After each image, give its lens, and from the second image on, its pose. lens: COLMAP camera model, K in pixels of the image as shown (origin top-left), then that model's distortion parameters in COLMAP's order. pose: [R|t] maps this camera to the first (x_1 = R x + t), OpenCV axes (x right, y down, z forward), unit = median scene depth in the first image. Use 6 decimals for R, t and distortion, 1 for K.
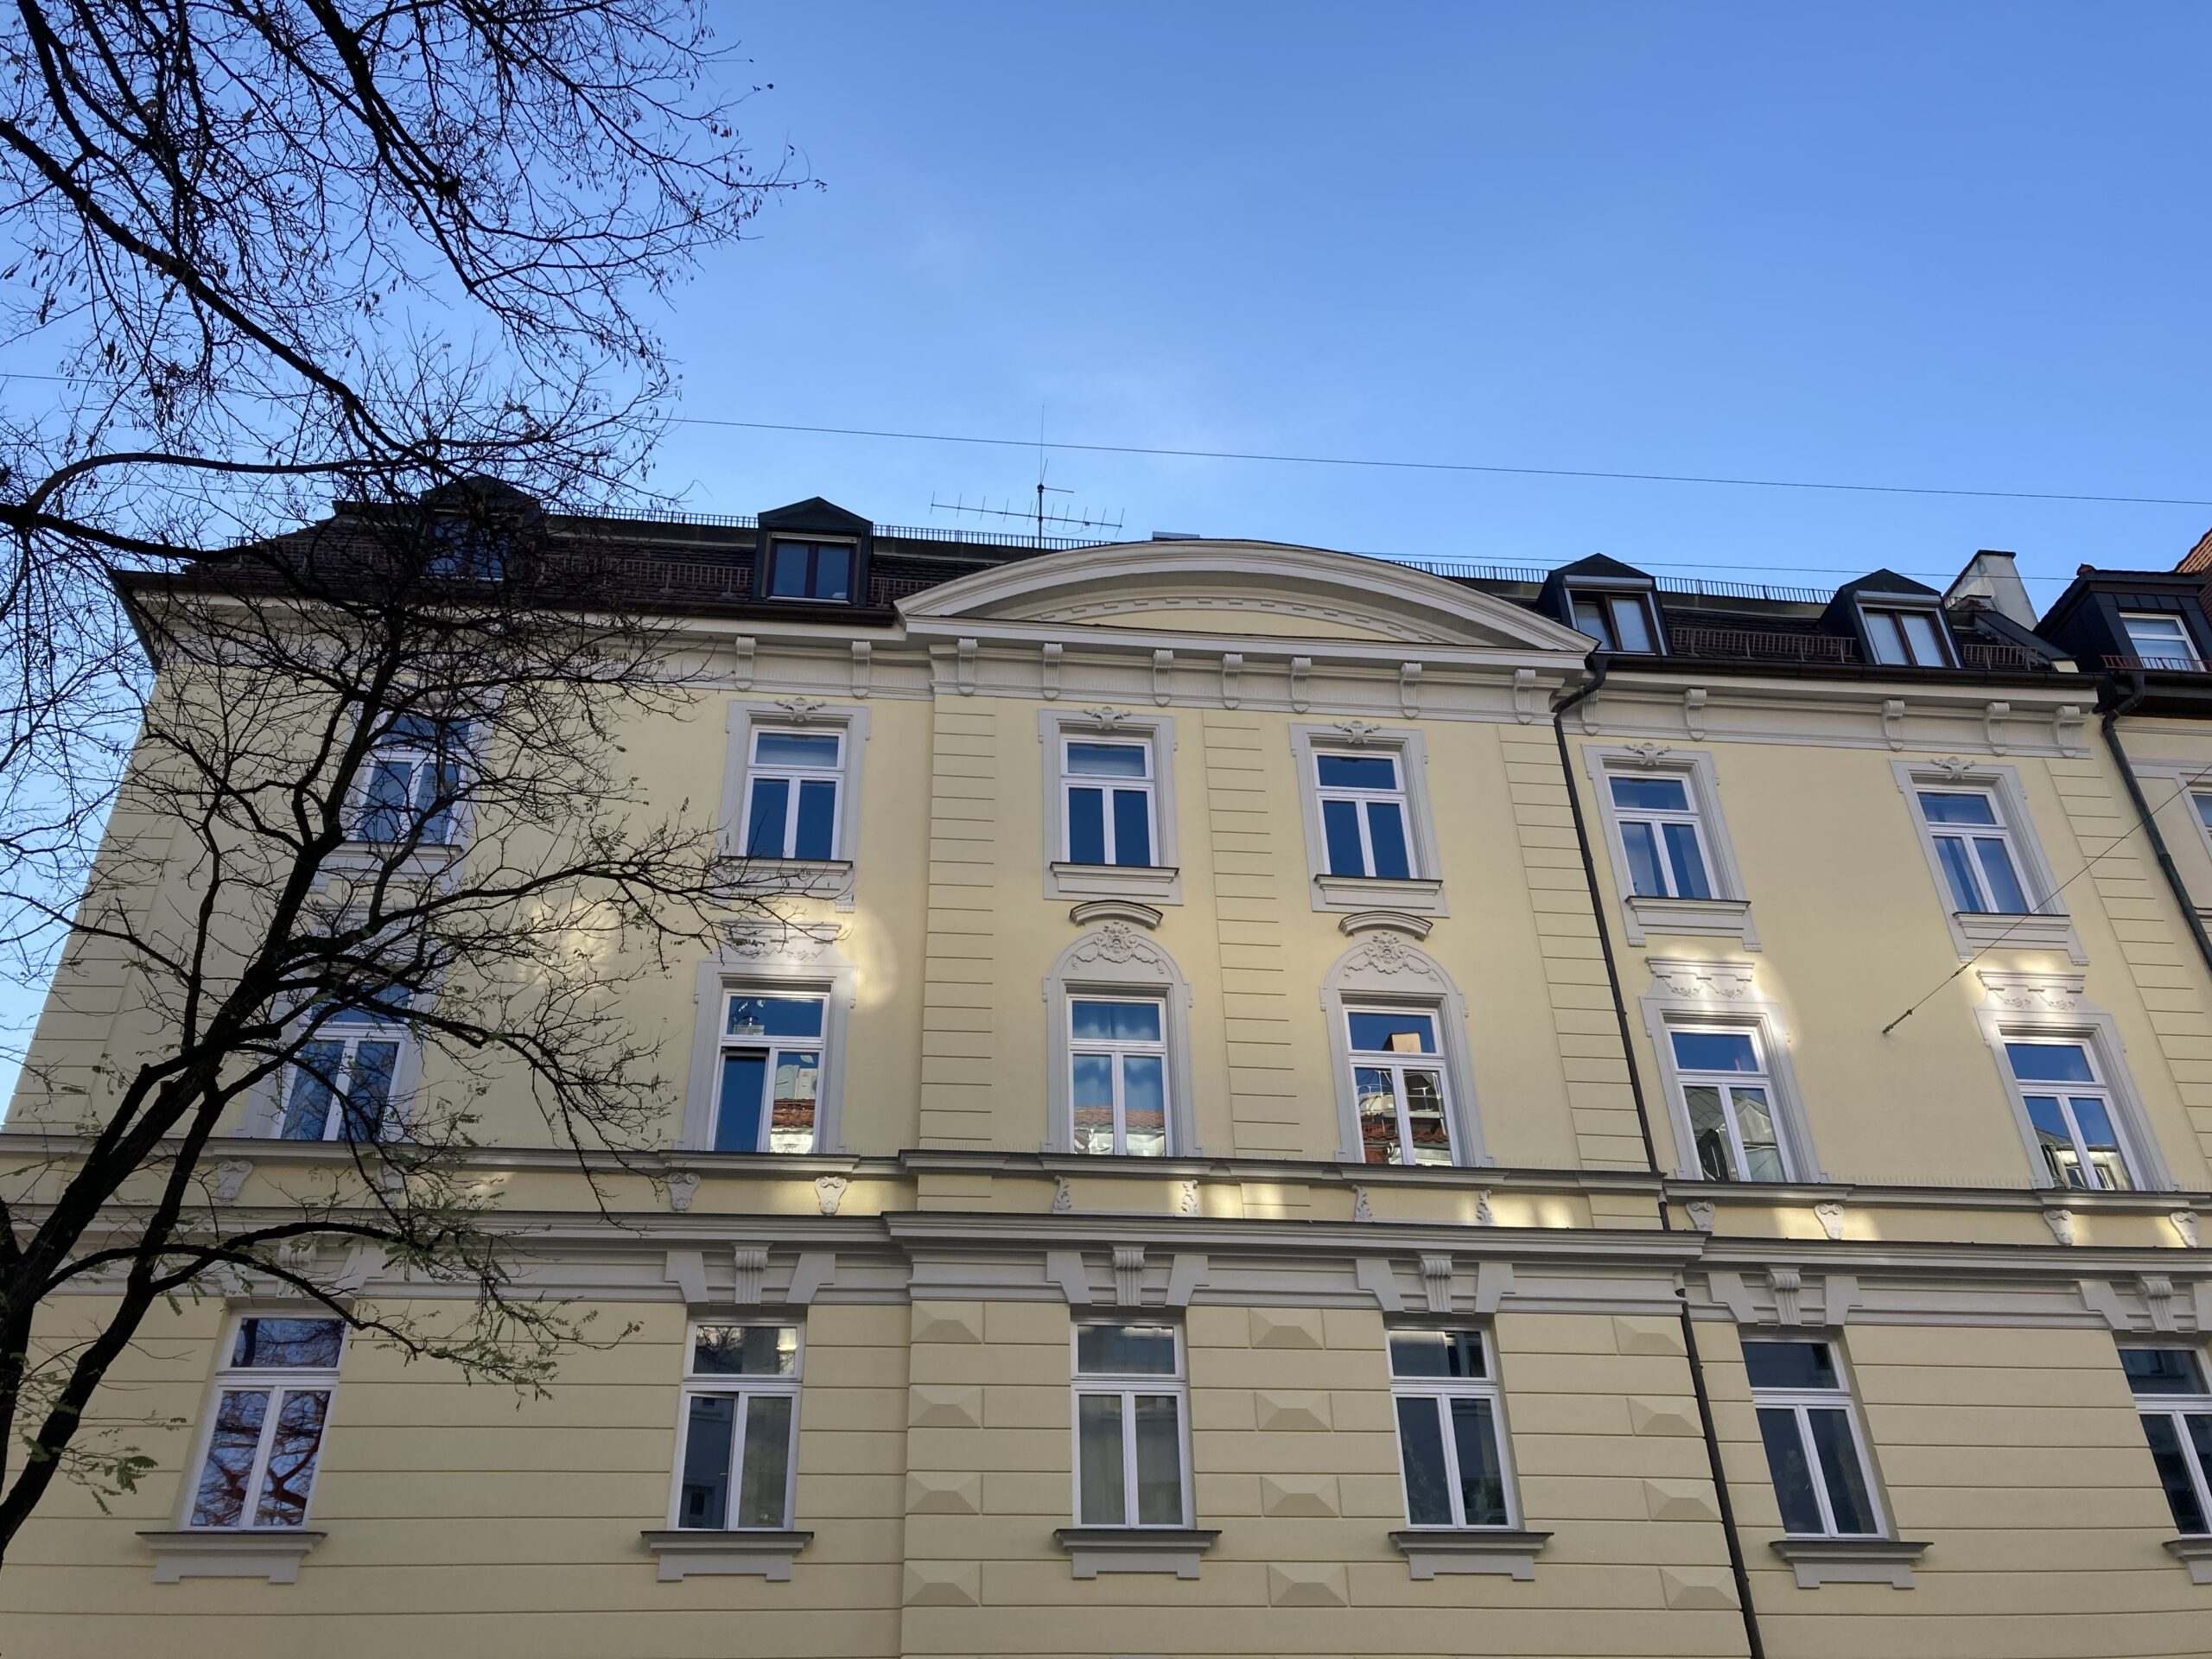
lens RADIAL K [[1804.2, 0, 1106.0], [0, 1804.2, 829.5], [0, 0, 1]] dist [0.051797, -0.067179]
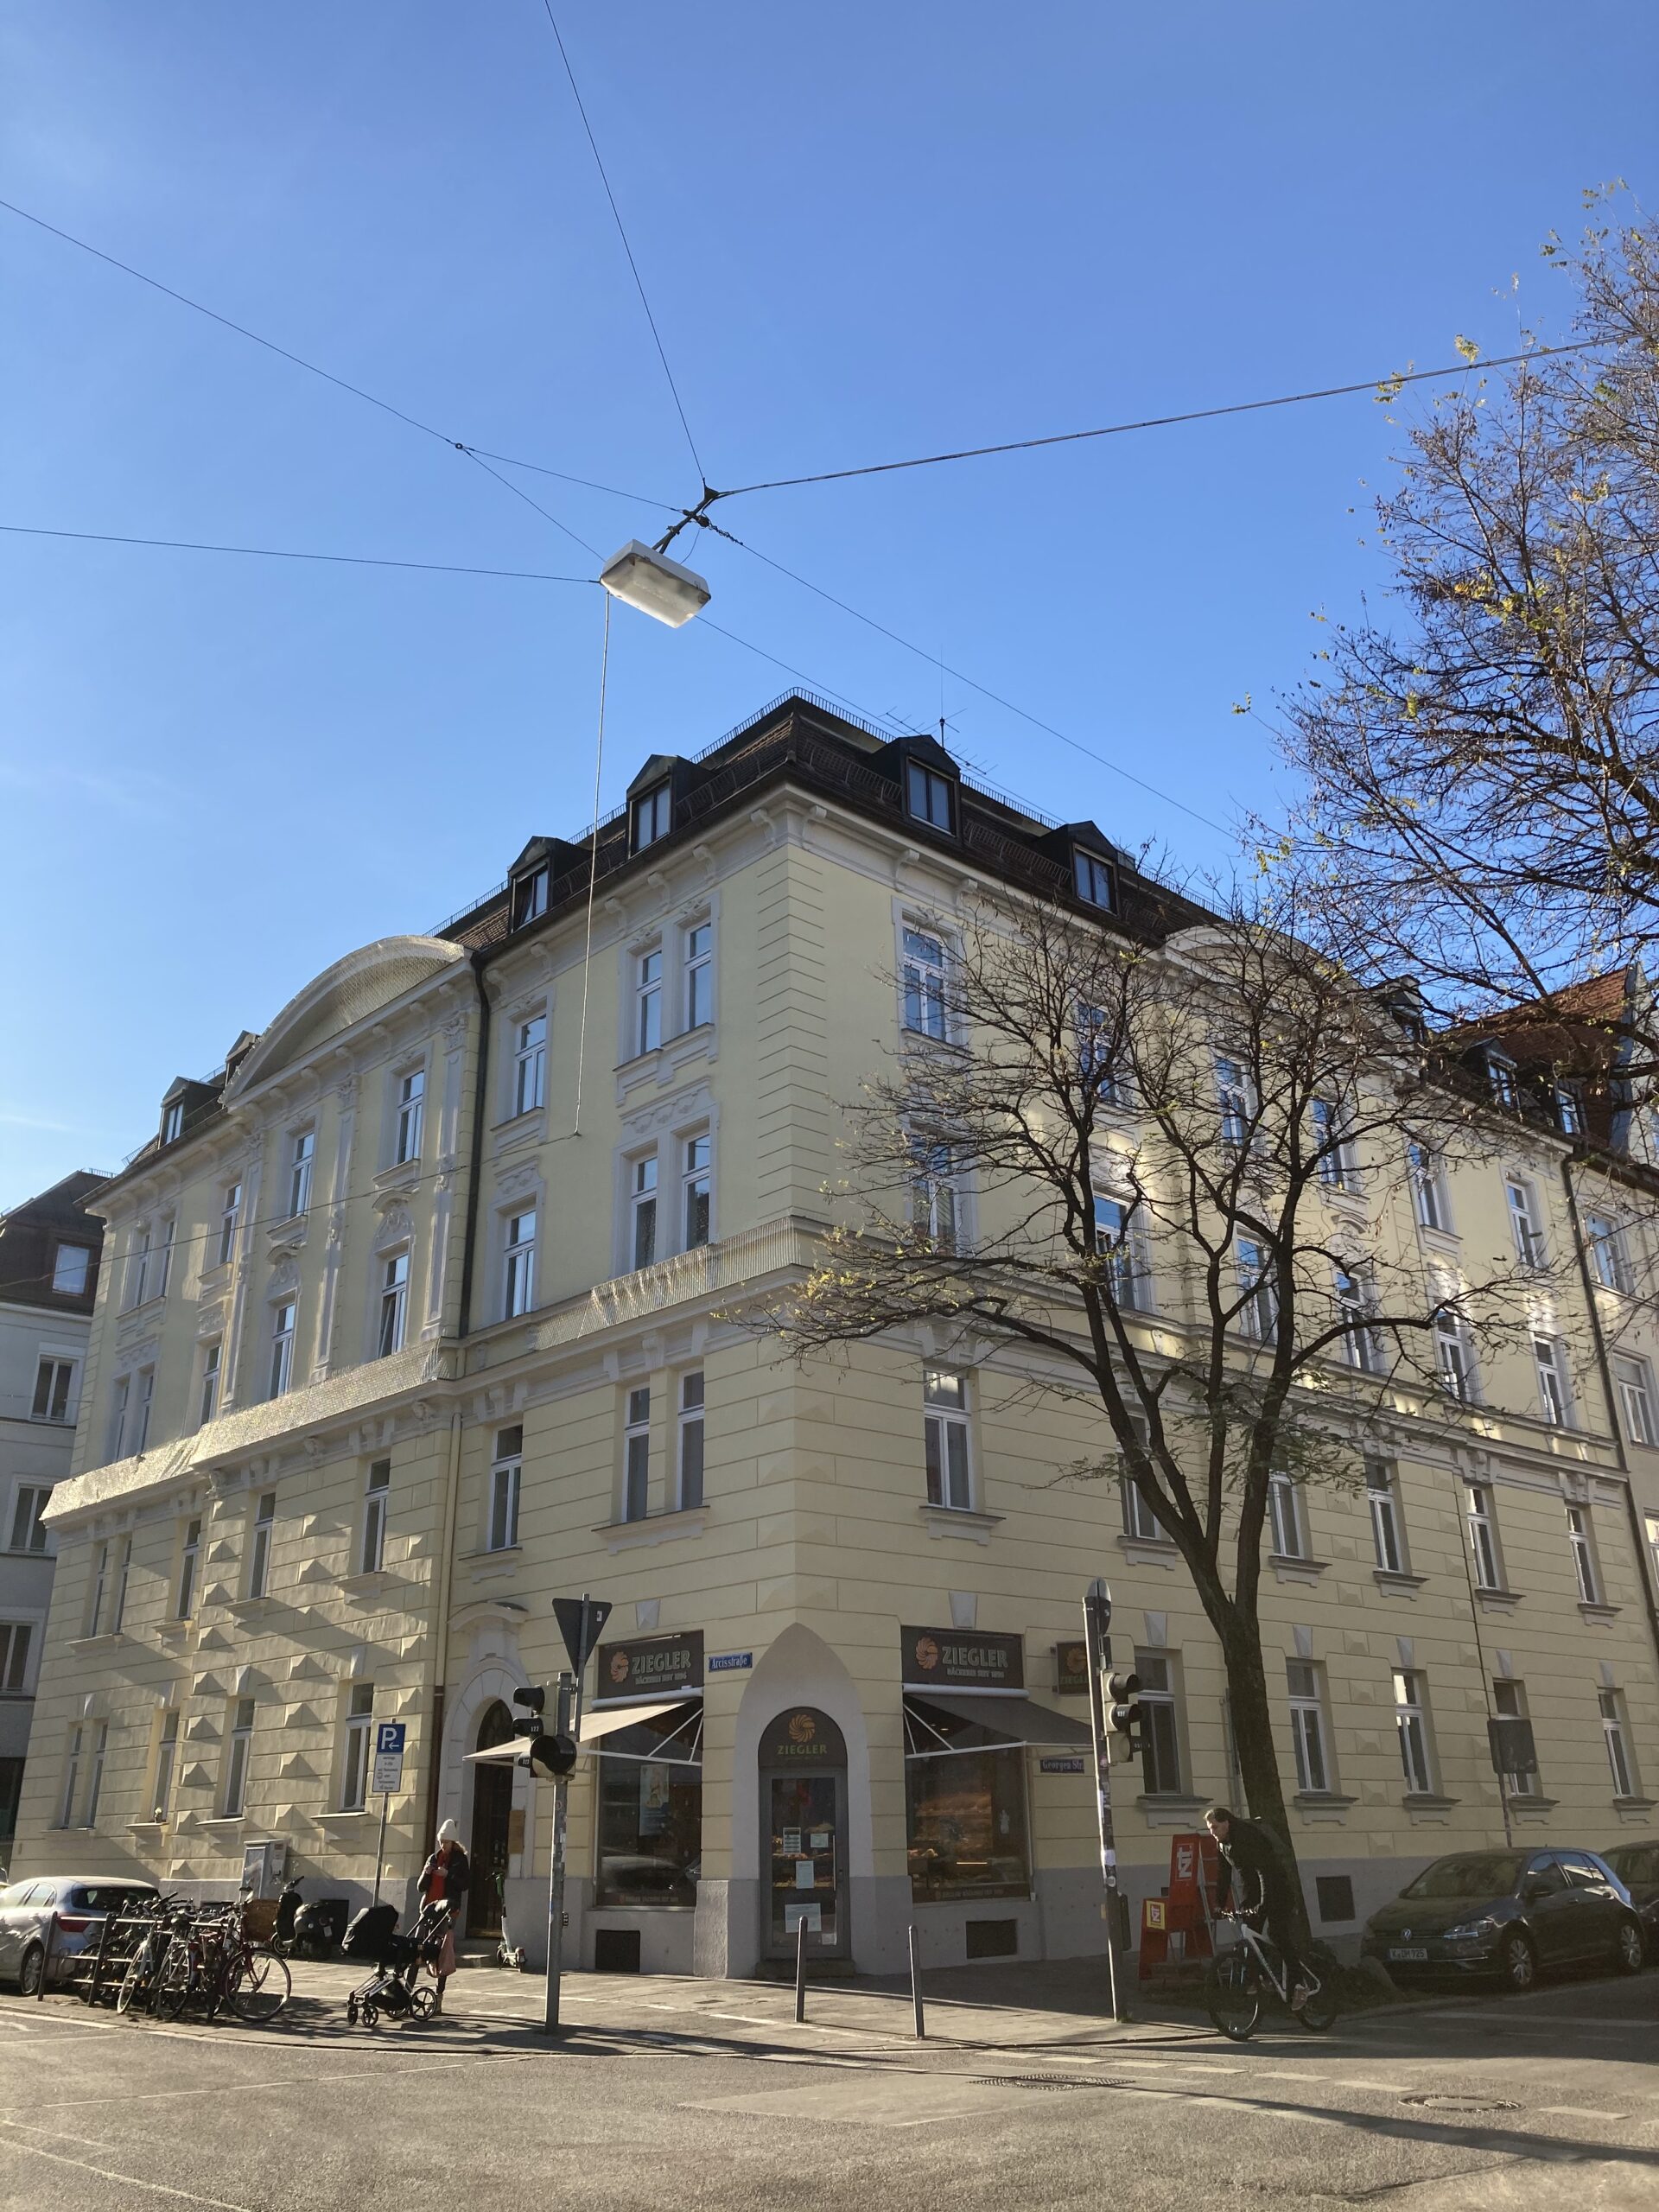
lens RADIAL K [[1777.0, 0, 832.0], [0, 1777.0, 1071.1], [0, 0, 1]] dist [0.003045, -0.000066]
pose [[0.813230, 0.241348, 0.529535, -1.194850], [-0.331058, 0.940222, 0.079892, -0.052877], [-0.478599, -0.240277, 0.844518, -0.140699]]
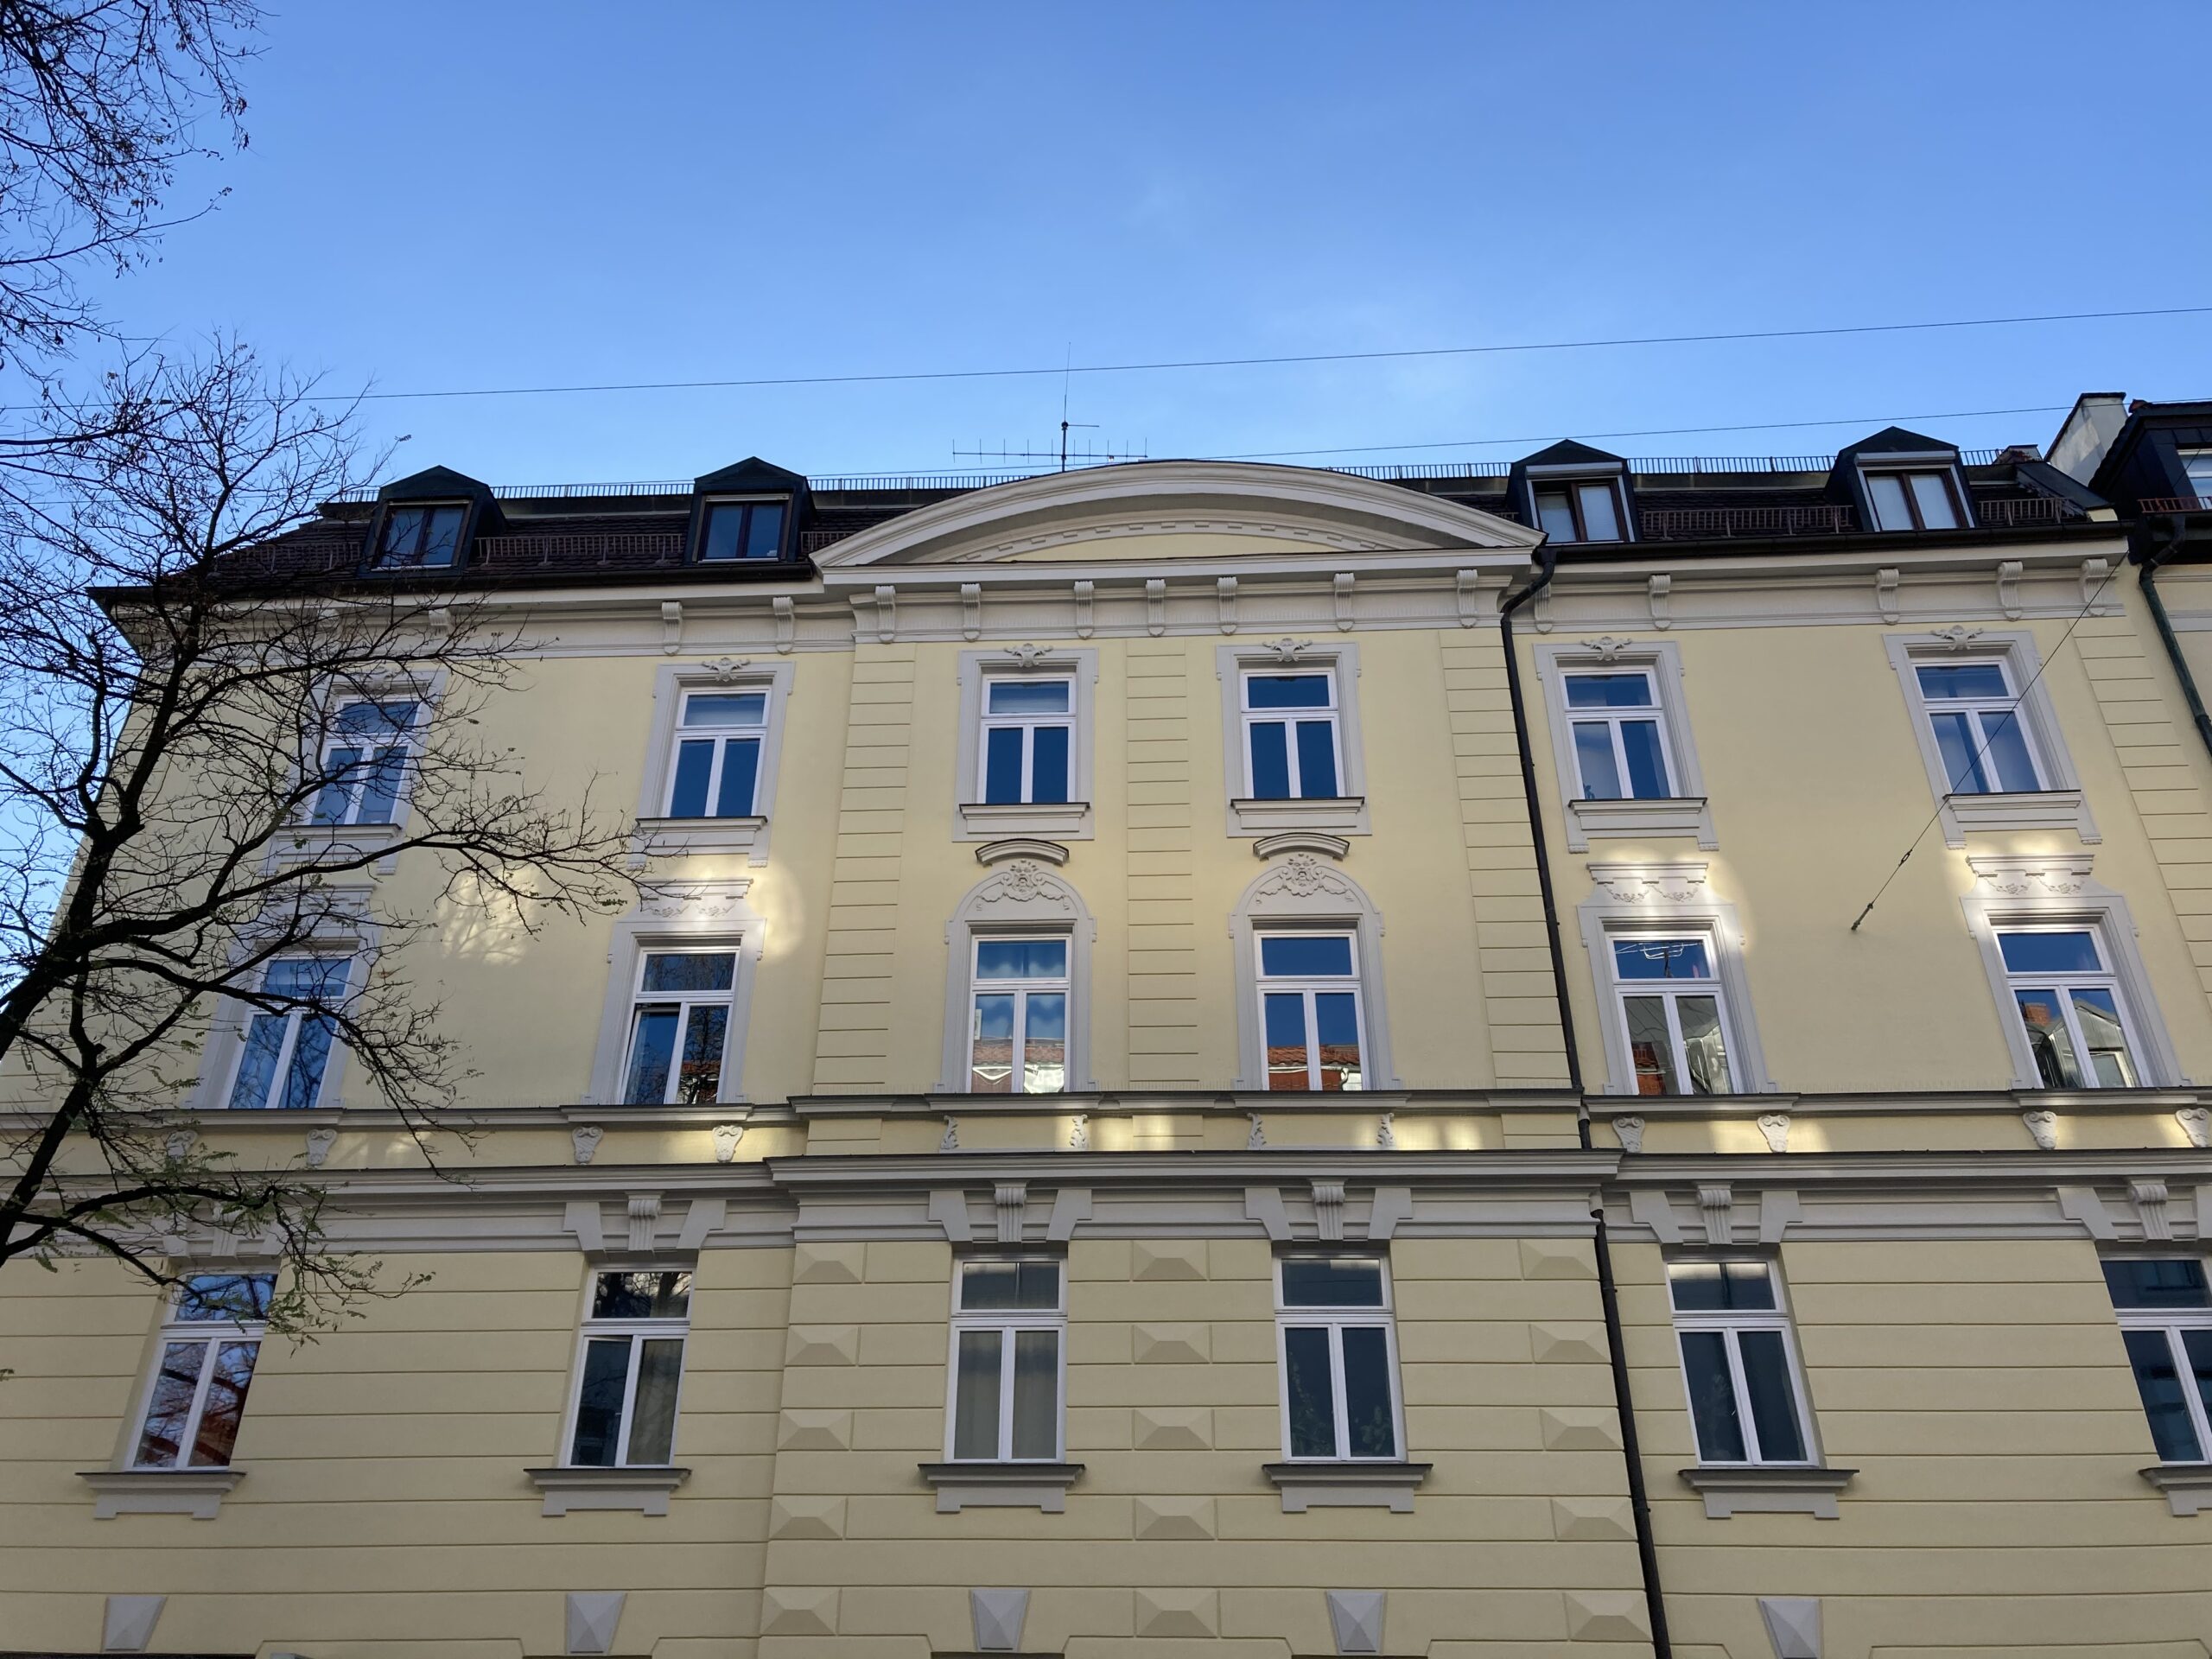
lens RADIAL K [[1804.2, 0, 1106.0], [0, 1804.2, 829.5], [0, 0, 1]] dist [0.051797, -0.067179]
pose [[0.985830, -0.061555, -0.156044, 0.210714], [0.066553, 0.997417, 0.027006, 0.010949], [0.153979, -0.037009, 0.987381, 0.027360]]
